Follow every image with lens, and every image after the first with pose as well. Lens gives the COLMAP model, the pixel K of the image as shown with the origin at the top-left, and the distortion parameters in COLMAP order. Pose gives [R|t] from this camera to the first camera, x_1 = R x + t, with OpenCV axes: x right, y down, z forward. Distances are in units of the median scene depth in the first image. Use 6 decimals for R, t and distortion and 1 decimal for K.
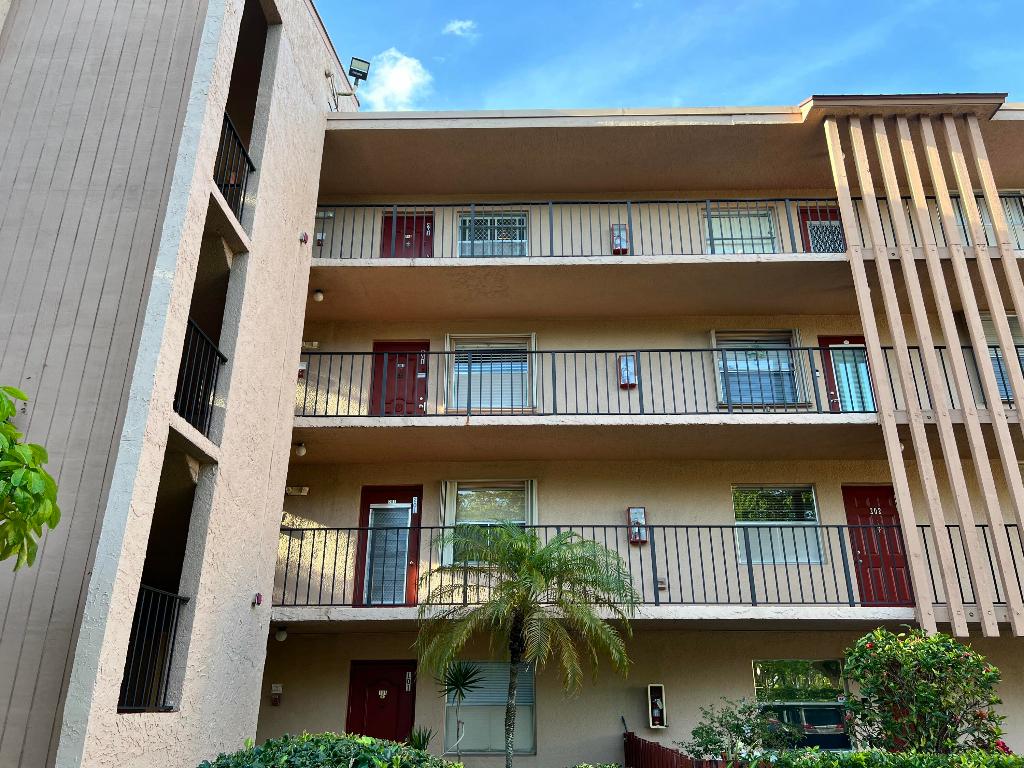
lens RADIAL K [[765.9, 0, 508.9], [0, 765.9, 381.8], [0, 0, 1]] dist [0.056608, -0.072842]
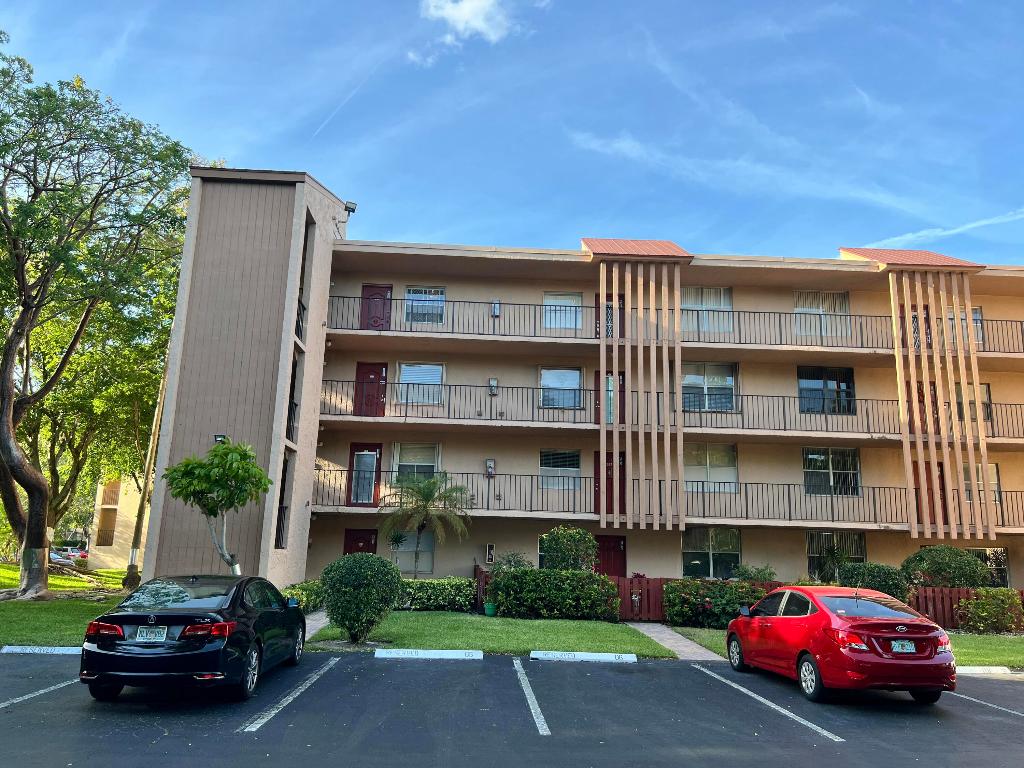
lens RADIAL K [[765.9, 0, 515.4], [0, 765.9, 384.8], [0, 0, 1]] dist [0.056608, -0.072842]
pose [[0.997381, 0.039704, 0.060449, 0.111545], [-0.049331, 0.984691, 0.167182, -0.393100], [-0.052886, -0.169727, 0.984071, -1.004761]]
